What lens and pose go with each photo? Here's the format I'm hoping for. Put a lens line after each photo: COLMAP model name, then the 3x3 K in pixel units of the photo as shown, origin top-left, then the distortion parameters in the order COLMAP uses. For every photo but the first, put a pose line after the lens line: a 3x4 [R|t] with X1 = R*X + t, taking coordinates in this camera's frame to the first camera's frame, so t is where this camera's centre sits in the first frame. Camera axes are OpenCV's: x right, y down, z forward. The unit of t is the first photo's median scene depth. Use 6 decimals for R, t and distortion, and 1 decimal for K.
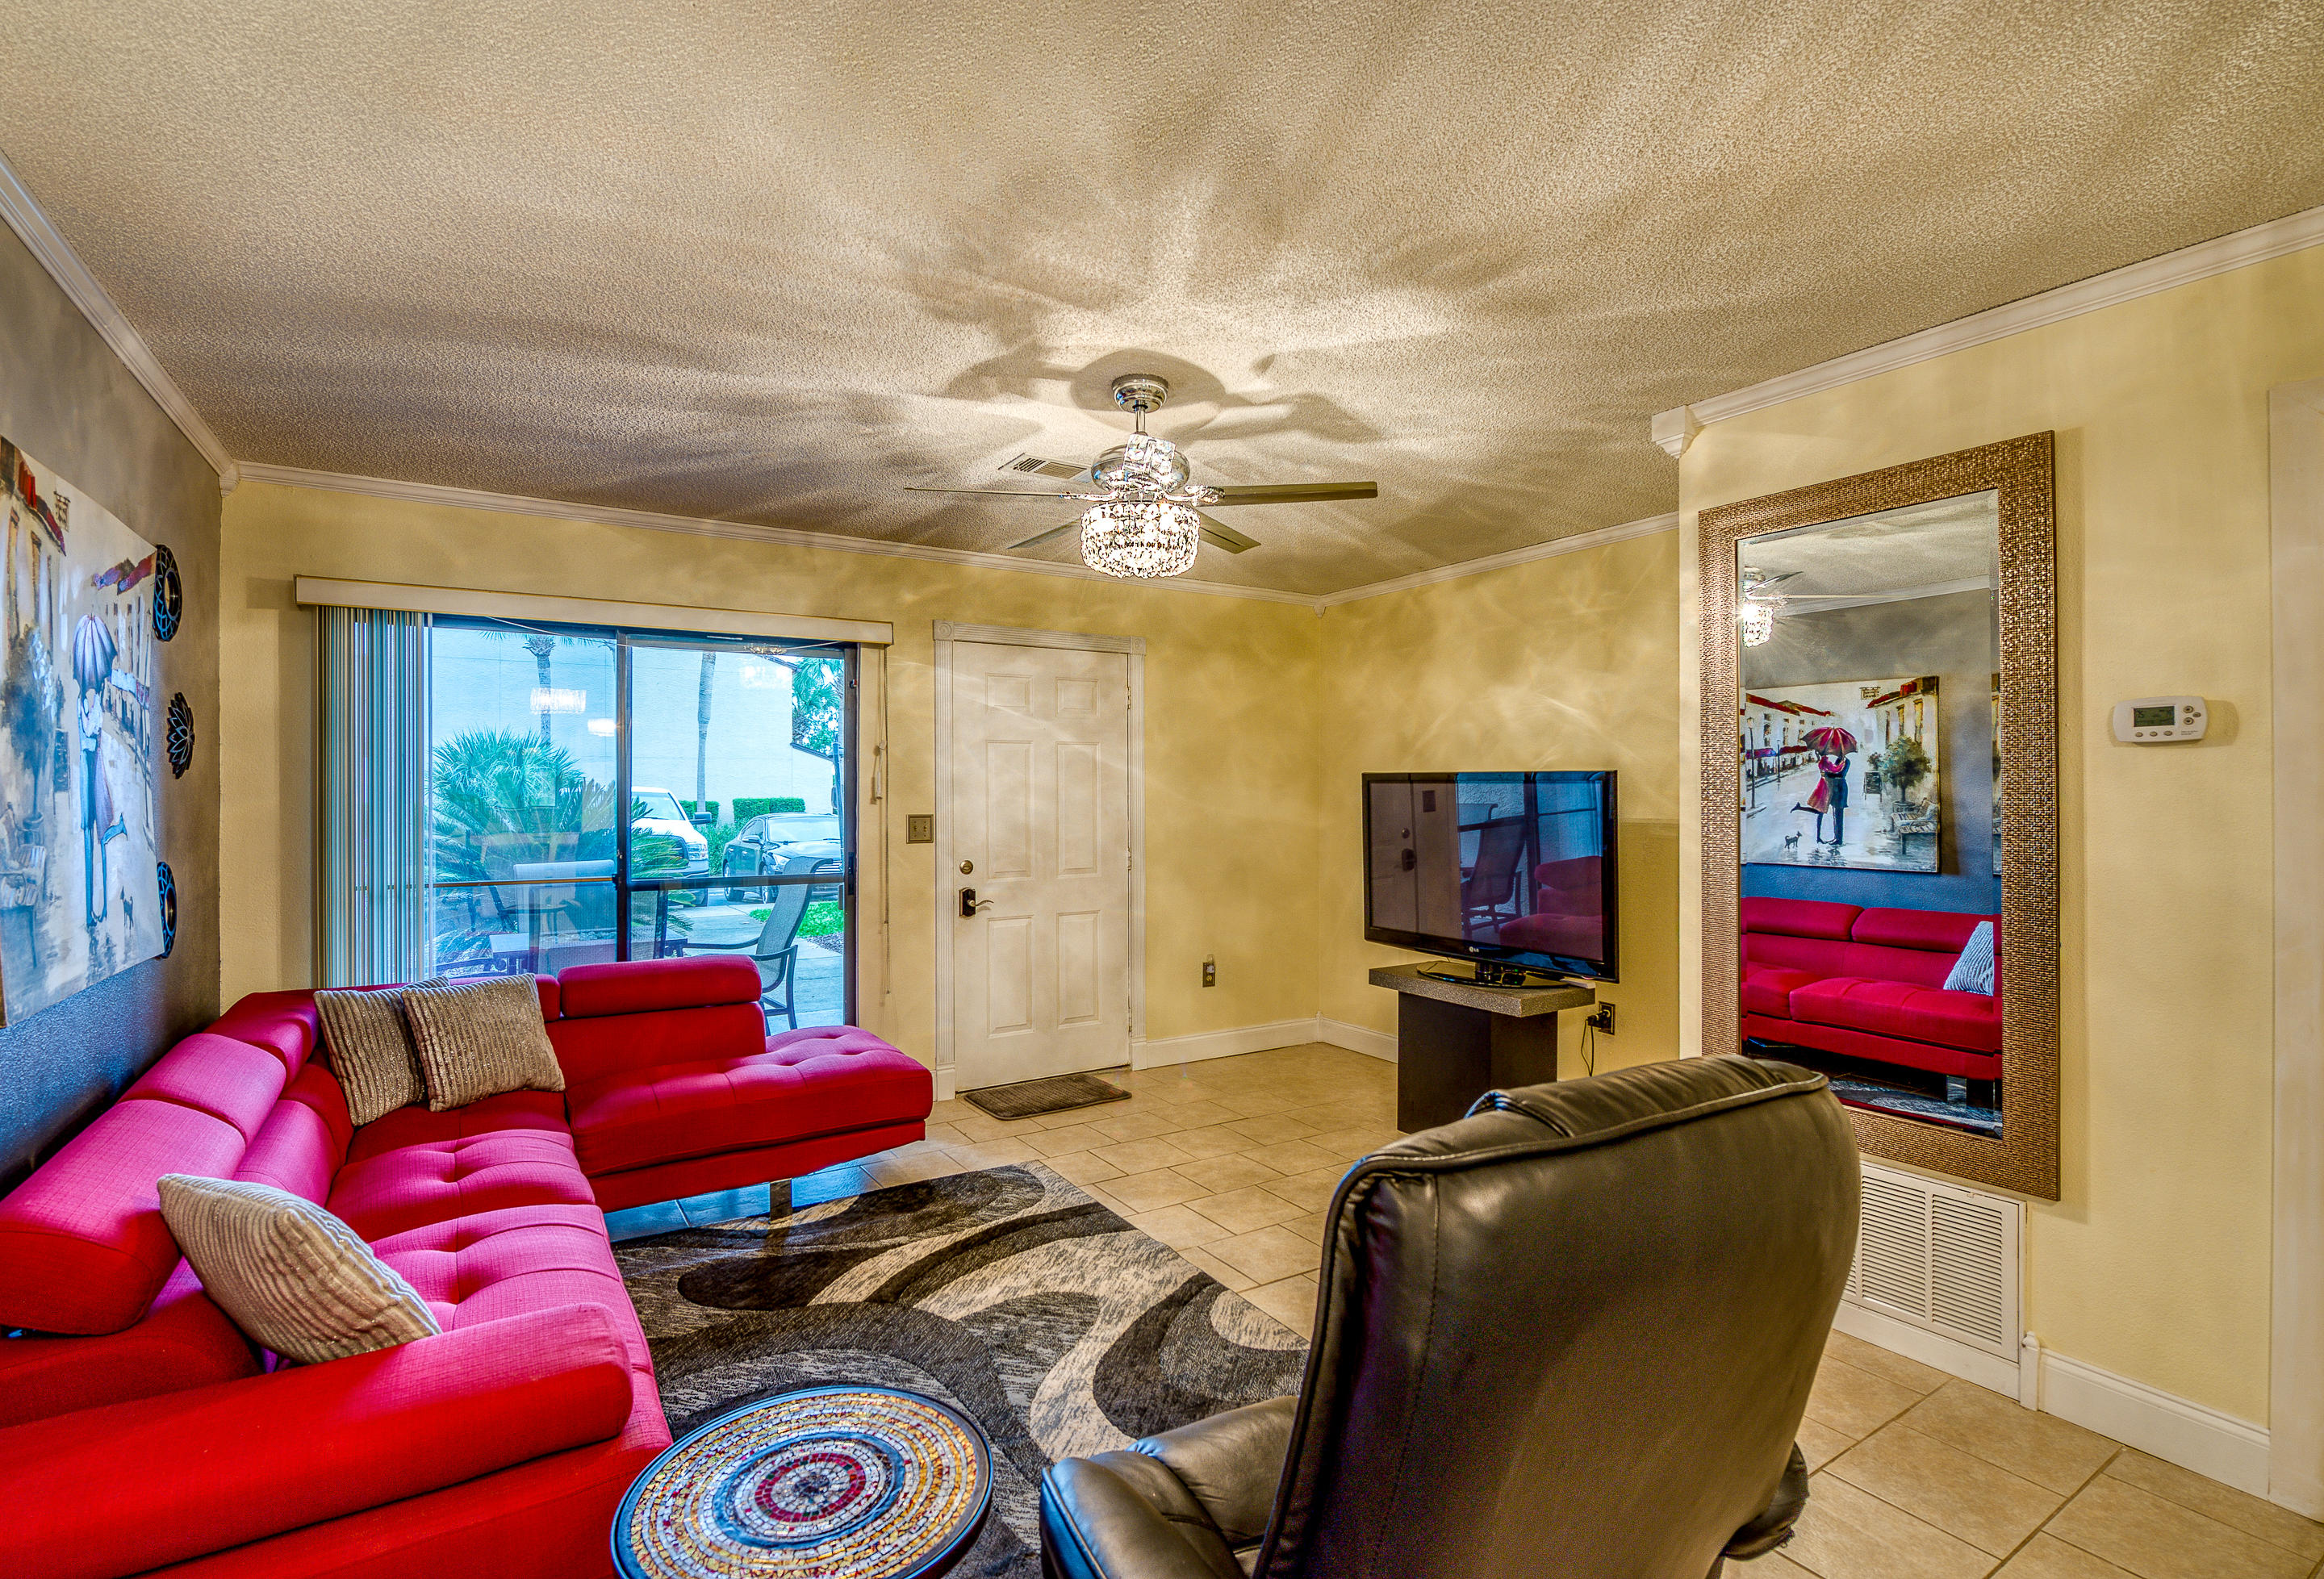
lens RADIAL K [[1075.0, 0, 1141.6], [0, 1075.0, 792.5], [0, 0, 1]] dist [-0.003978, -0.001798]
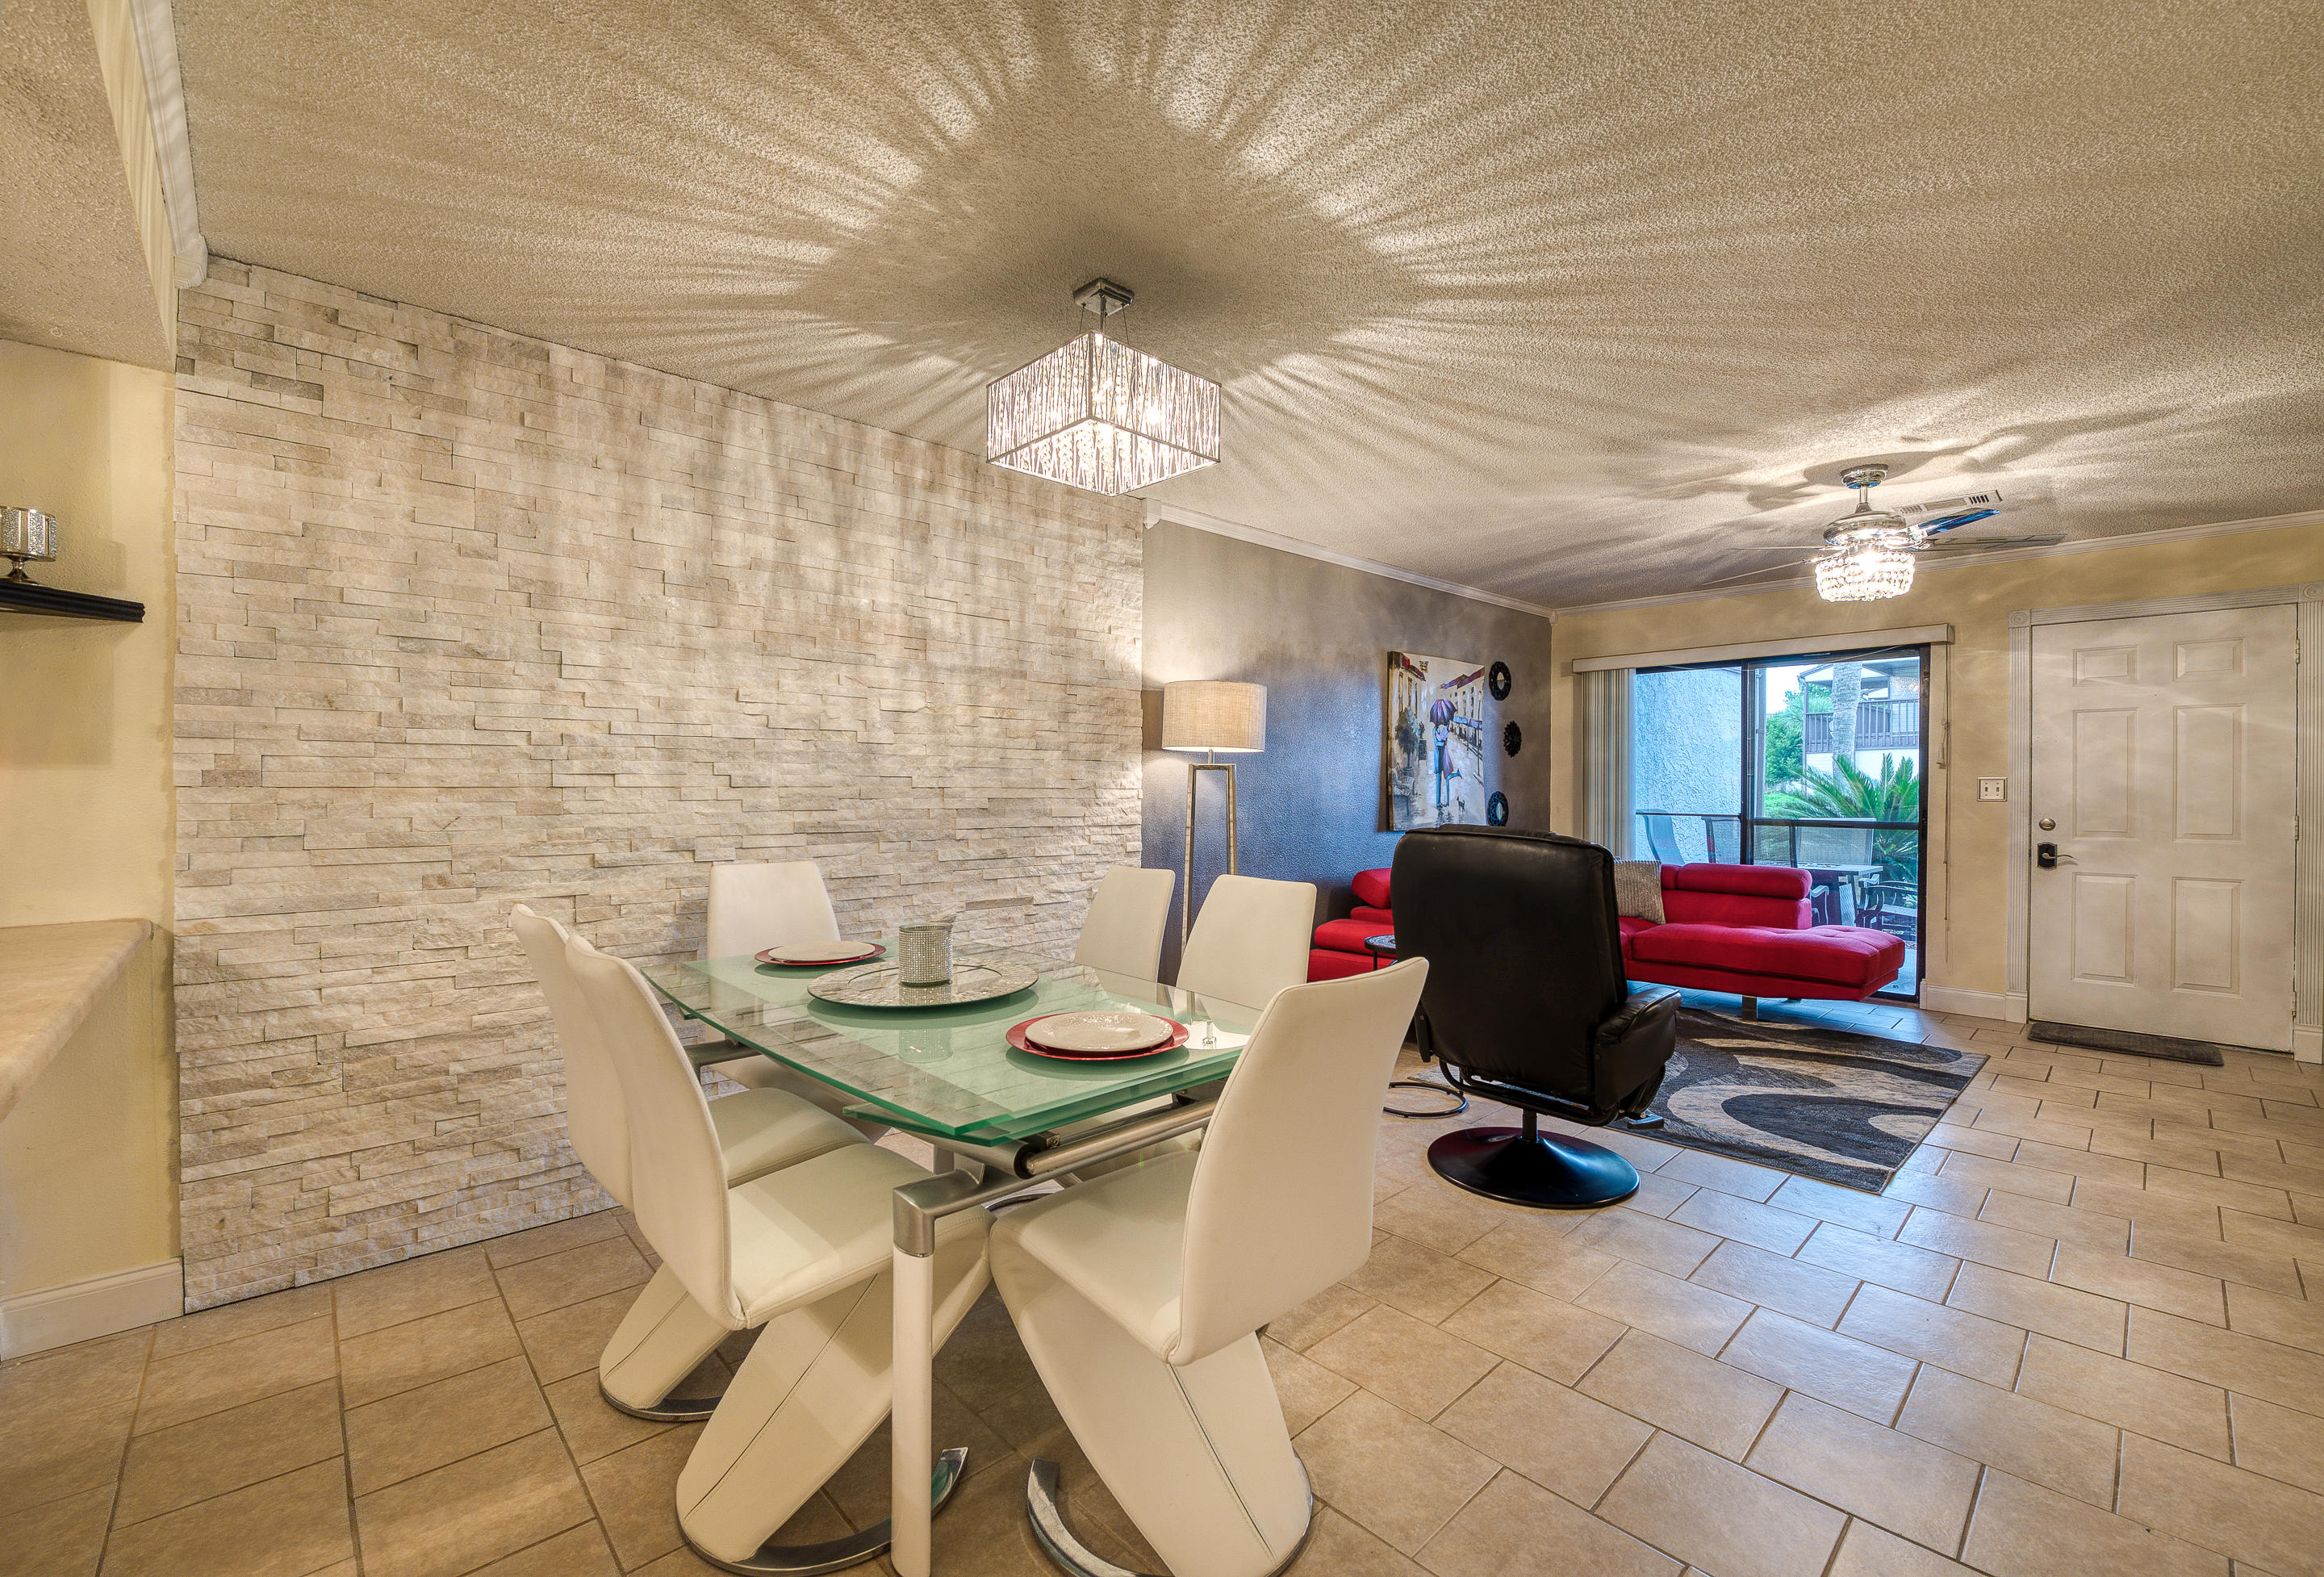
lens RADIAL K [[946.1, 0, 1162.1], [0, 946.1, 790.0], [0, 0, 1]] dist [-0.022003, -0.000247]
pose [[0.202775, 0.008265, -0.979191, 0.720204], [-0.000610, 0.999965, 0.008314, 0.030754], [0.979225, -0.001089, 0.202773, -0.130331]]
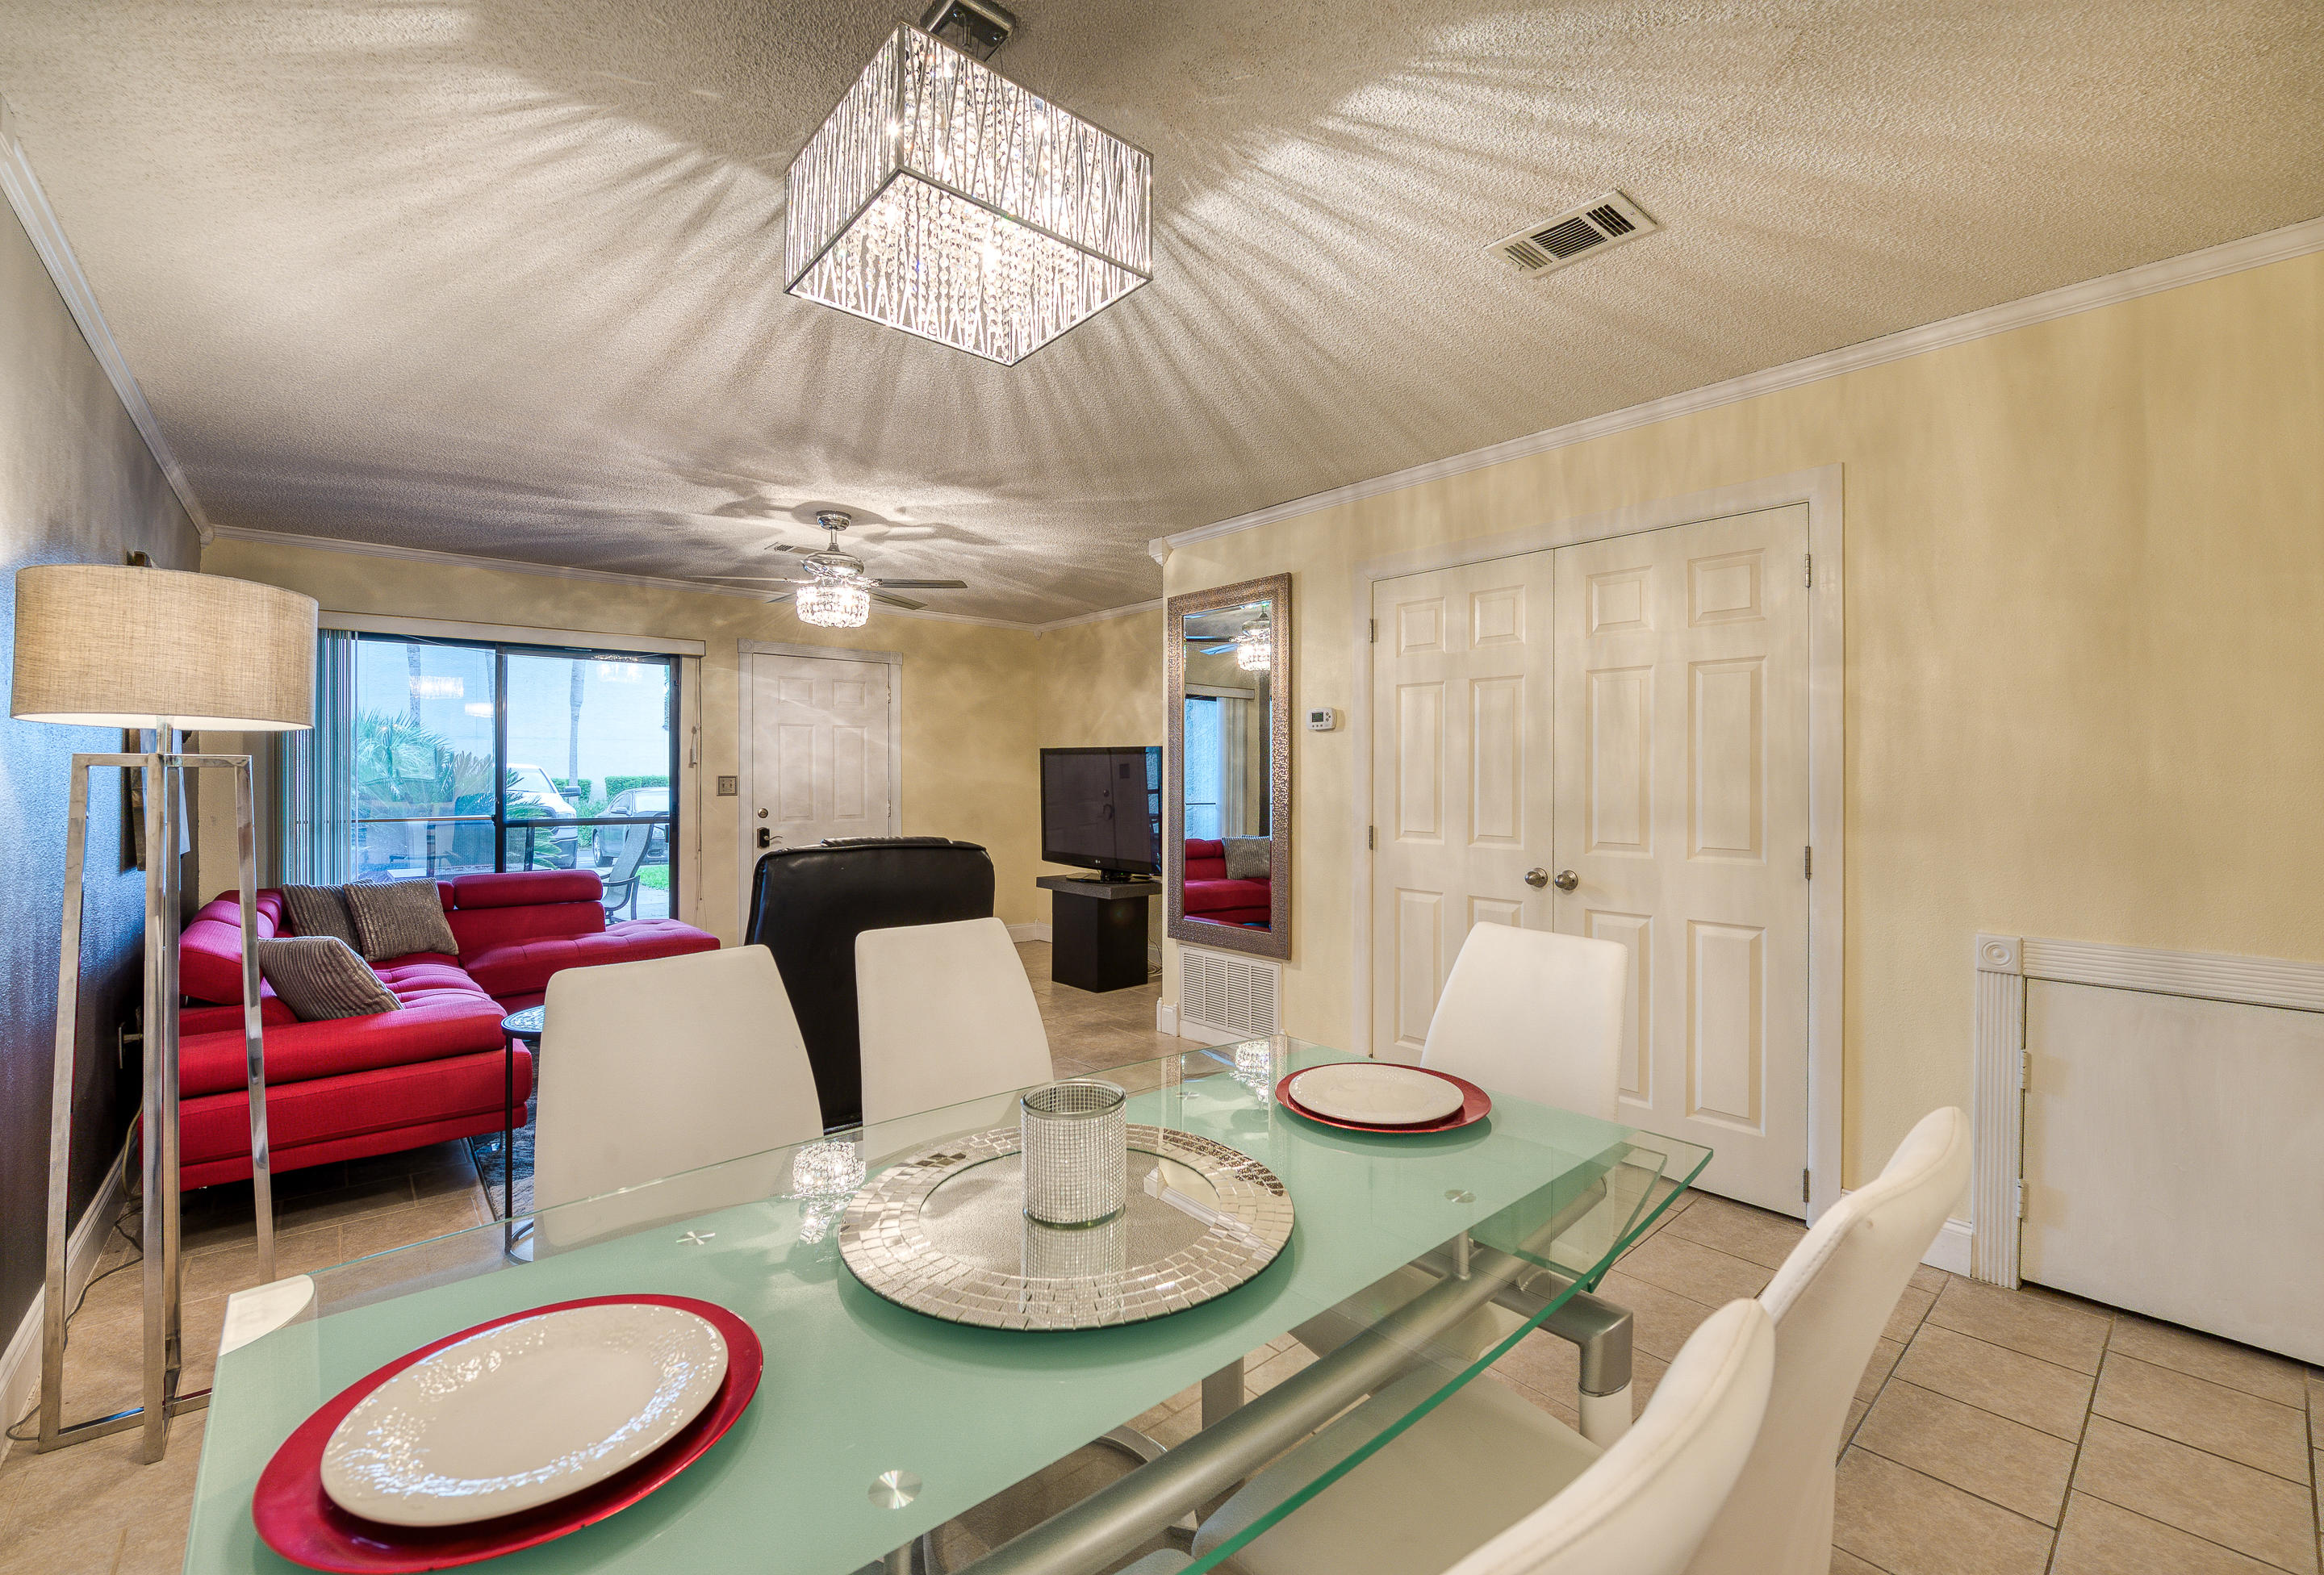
lens RADIAL K [[966.8, 0, 1170.7], [0, 966.8, 775.7], [0, 0, 1]] dist [-0.016491, -0.000230]
pose [[0.986493, 0.002467, 0.163786, 0.190268], [-0.002604, 0.999996, 0.000622, 0.021492], [-0.163784, -0.001040, 0.986496, -0.409592]]
